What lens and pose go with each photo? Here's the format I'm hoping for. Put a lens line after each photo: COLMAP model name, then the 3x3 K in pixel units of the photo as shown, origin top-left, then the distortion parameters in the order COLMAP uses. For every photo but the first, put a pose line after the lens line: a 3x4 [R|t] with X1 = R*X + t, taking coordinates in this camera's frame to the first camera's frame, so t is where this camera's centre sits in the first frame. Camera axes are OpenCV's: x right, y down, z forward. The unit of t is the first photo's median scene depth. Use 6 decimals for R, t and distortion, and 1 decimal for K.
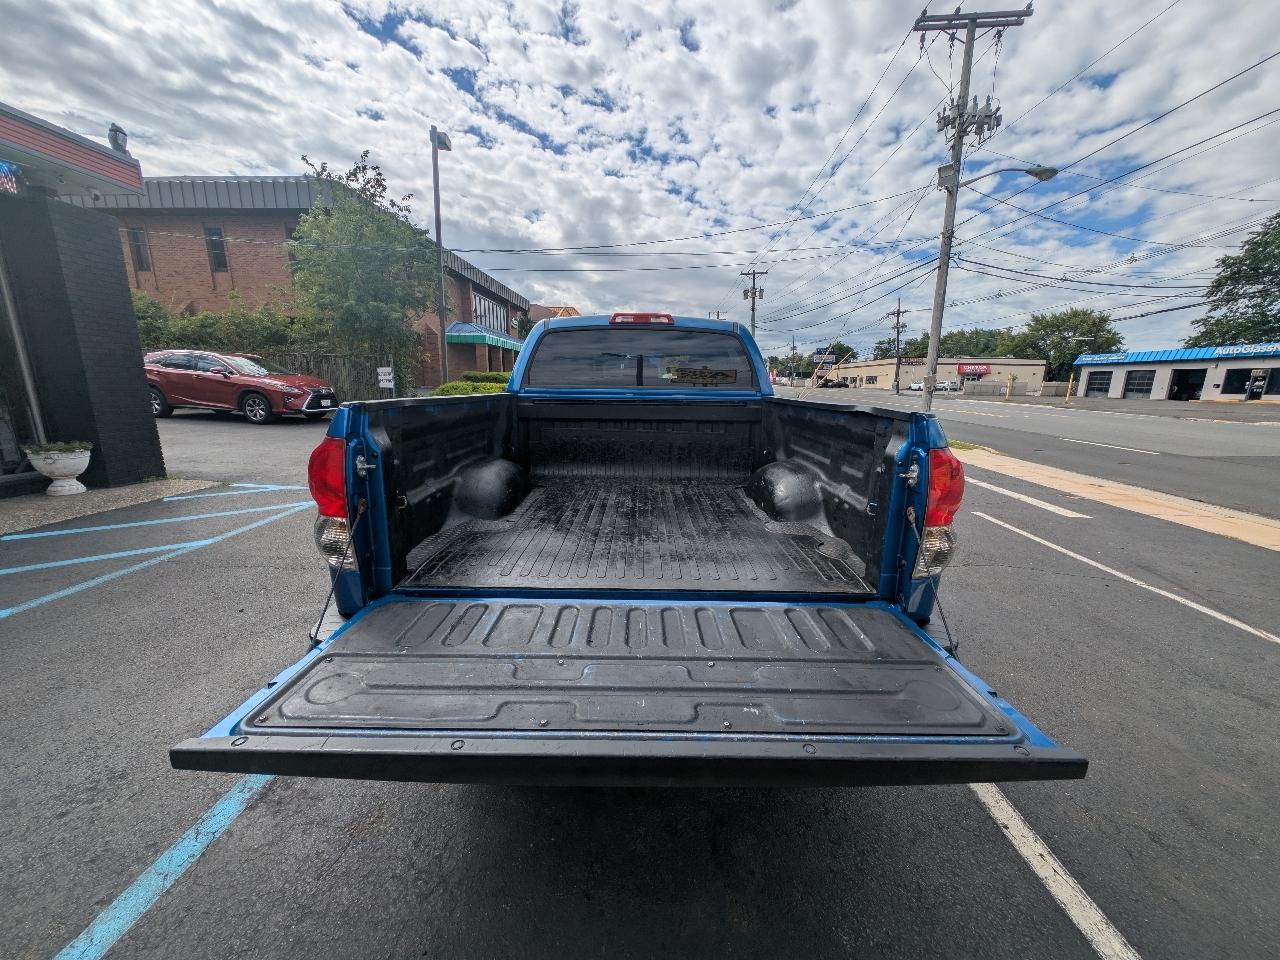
lens RADIAL K [[451.7, 0, 642.3], [0, 451.7, 479.6], [0, 0, 1]] dist [0.007159, -0.001580]
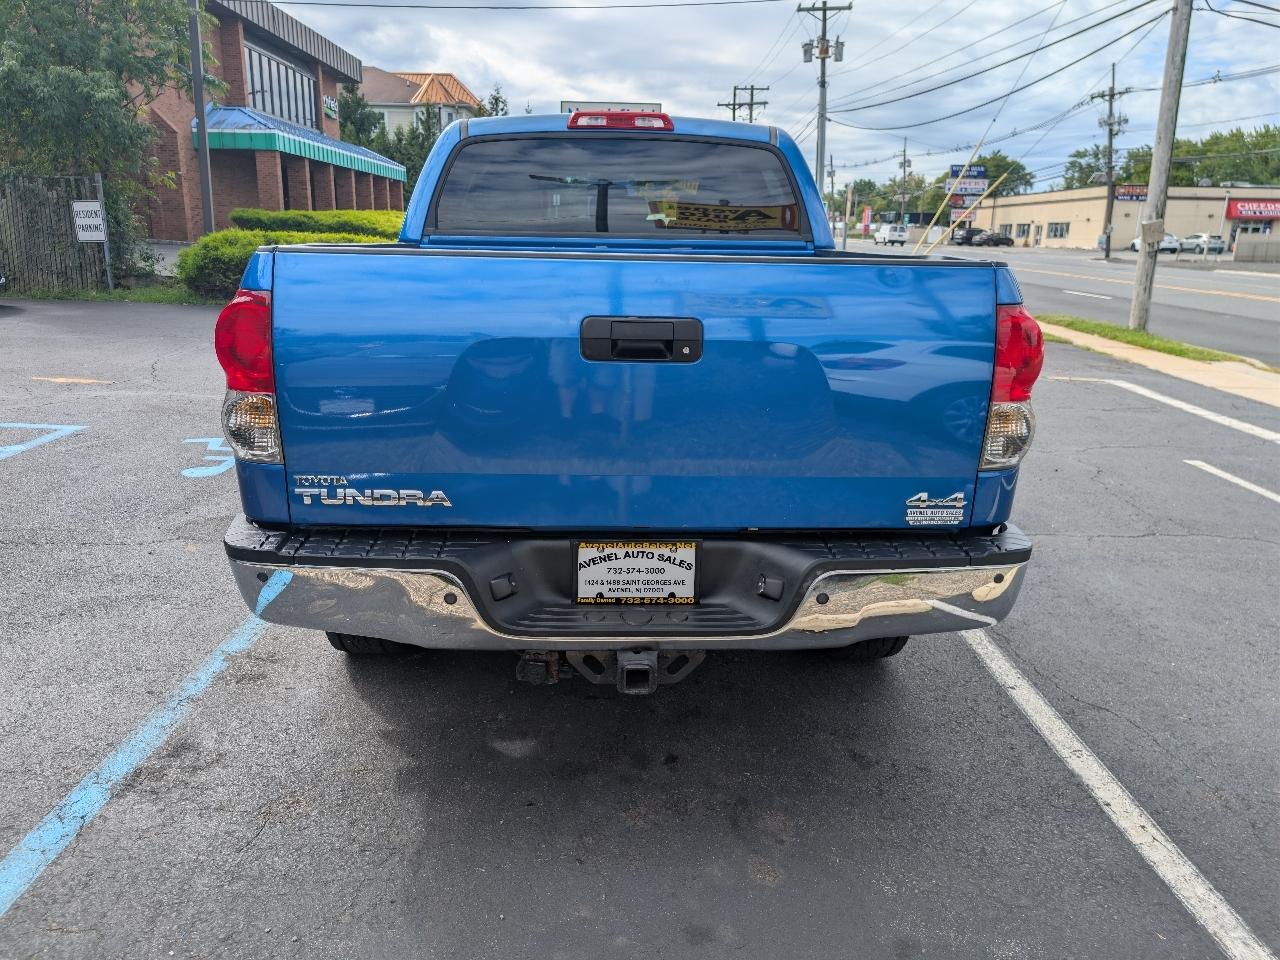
lens RADIAL K [[921.9, 0, 635.8], [0, 921.9, 486.4], [0, 0, 1]] dist [0.013079, -0.009316]
pose [[0.999126, -0.007990, 0.041032, -0.003393], [0.005737, 0.998483, 0.054757, 0.006664], [-0.041407, -0.054474, 0.997656, -0.026321]]
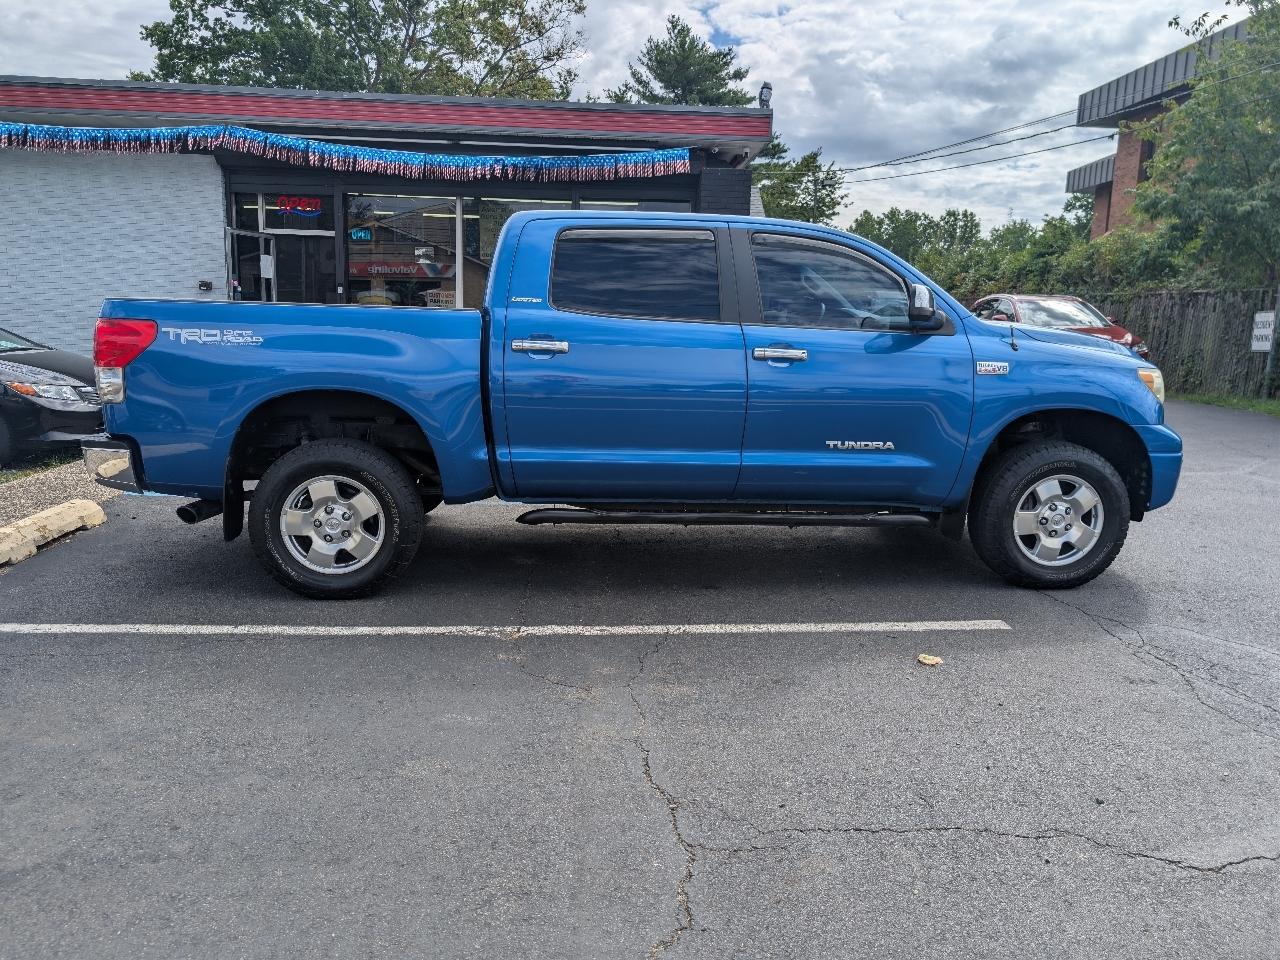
lens RADIAL K [[921.9, 0, 643.3], [0, 921.9, 467.2], [0, 0, 1]] dist [0.013079, -0.009316]
pose [[0.095607, 0.141186, -0.985356, 0.174597], [-0.235044, 0.965101, 0.115478, -0.016381], [0.967271, 0.220561, 0.125455, 0.107408]]
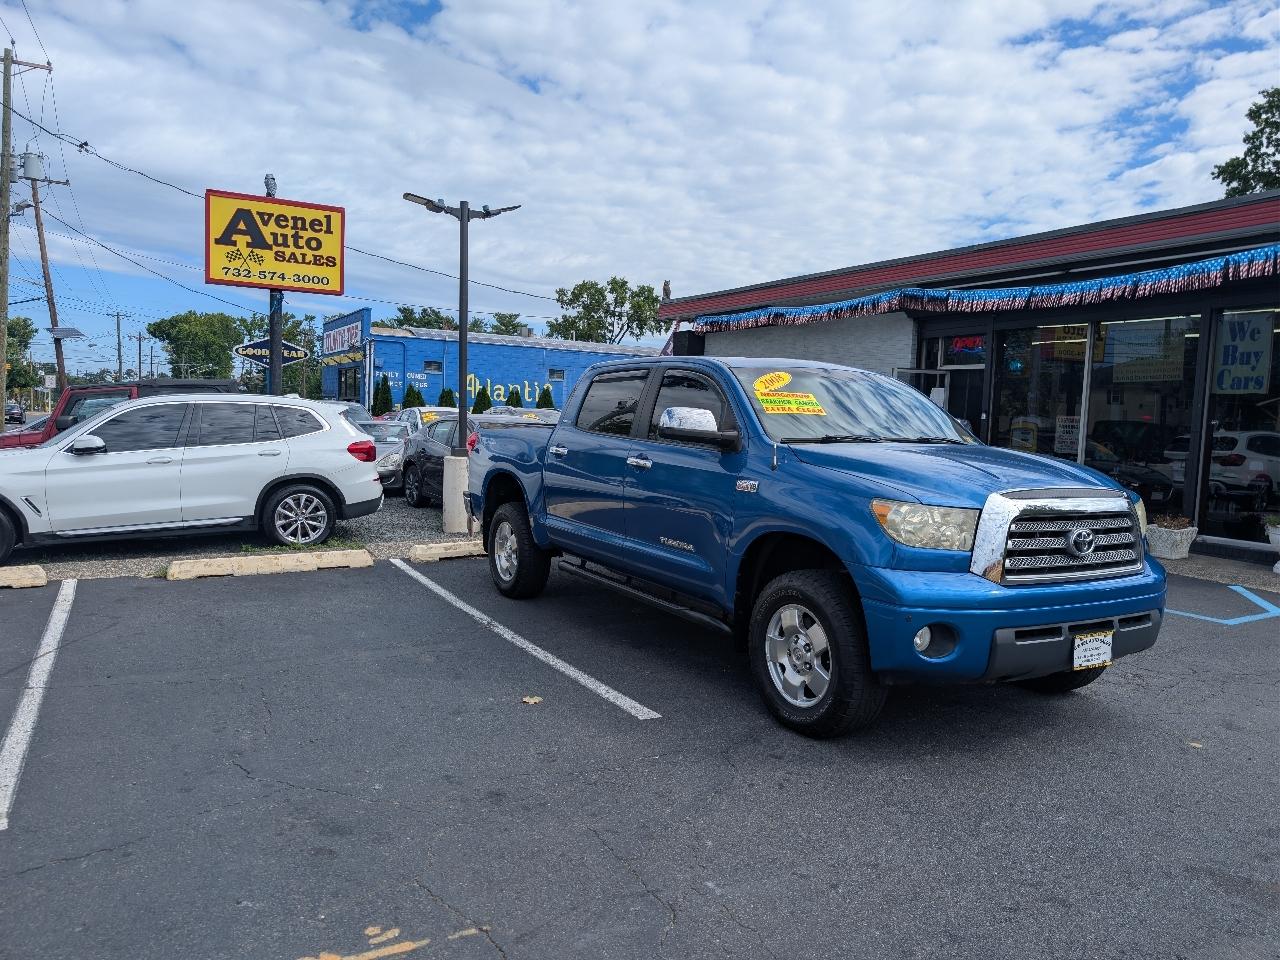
lens RADIAL K [[921.9, 0, 652.3], [0, 921.9, 482.5], [0, 0, 1]] dist [0.013079, -0.009316]
pose [[-0.856253, -0.008488, -0.516488, 0.123086], [-0.156893, 0.956904, 0.244376, -0.063119], [0.492155, 0.290281, -0.820683, 0.294547]]
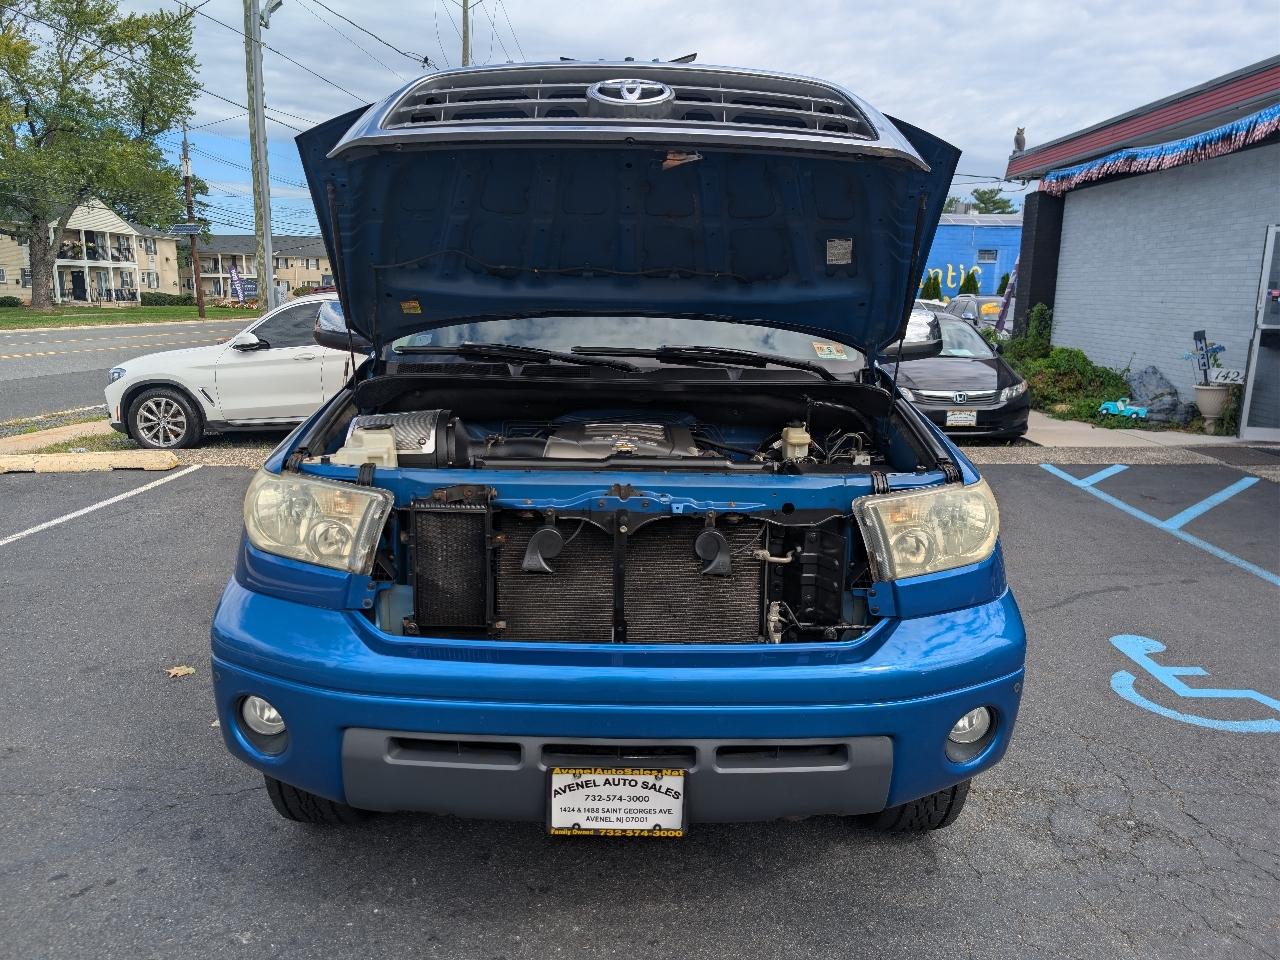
lens RADIAL K [[921.9, 0, 635.7], [0, 921.9, 472.8], [0, 0, 1]] dist [0.013079, -0.009316]
pose [[-0.999523, -0.029203, -0.010018, -0.001446], [-0.030780, 0.917391, 0.396794, -0.063717], [-0.002397, 0.396913, -0.917853, 0.272926]]
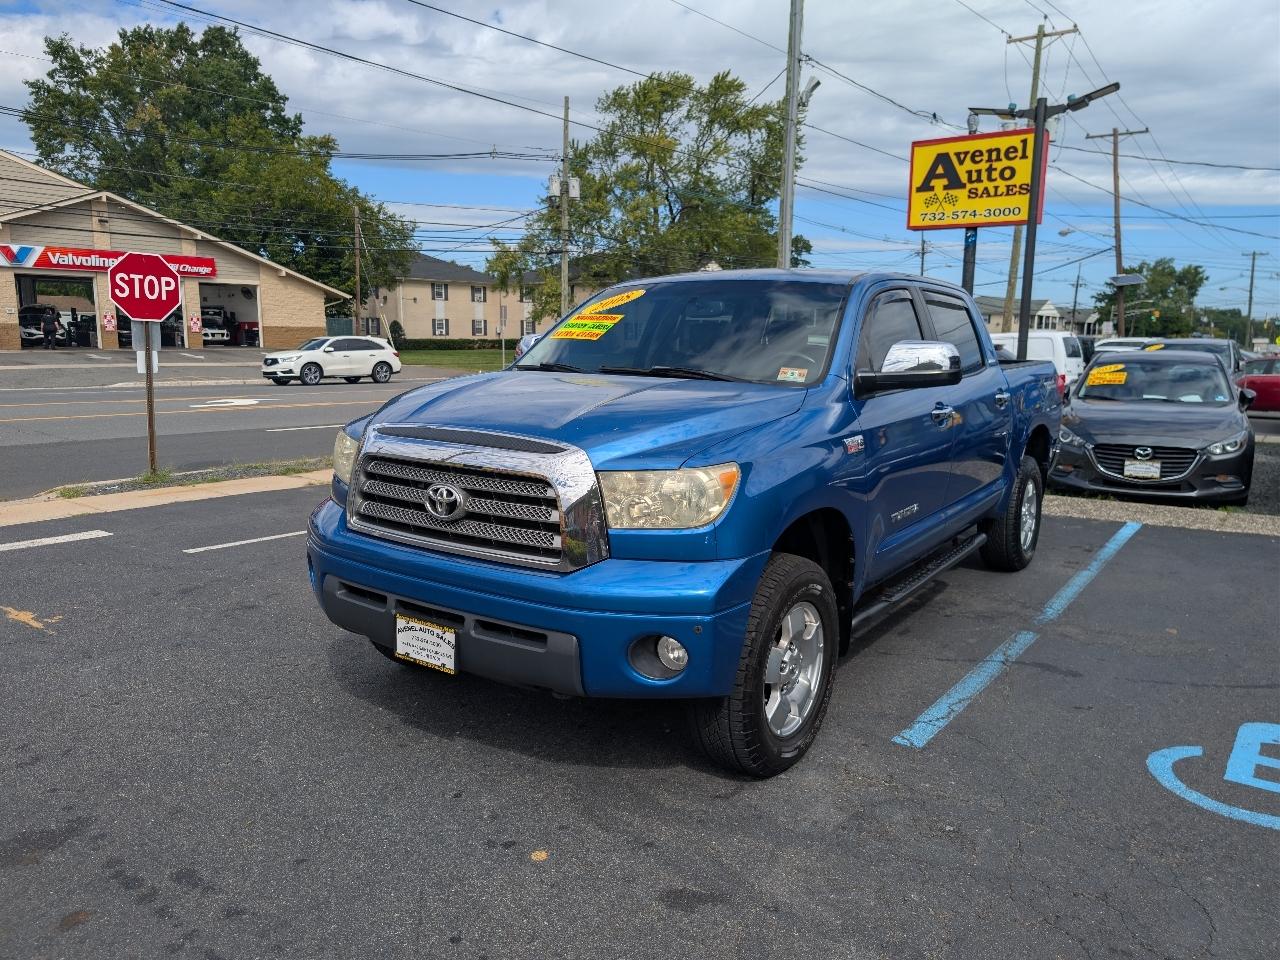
lens RADIAL K [[921.9, 0, 643.8], [0, 921.9, 481.3], [0, 0, 1]] dist [0.013079, -0.009316]
pose [[-0.820713, -0.116717, 0.559292, -0.075955], [0.096474, 0.936545, 0.337012, -0.065523], [-0.563136, 0.330547, -0.757374, 0.280267]]
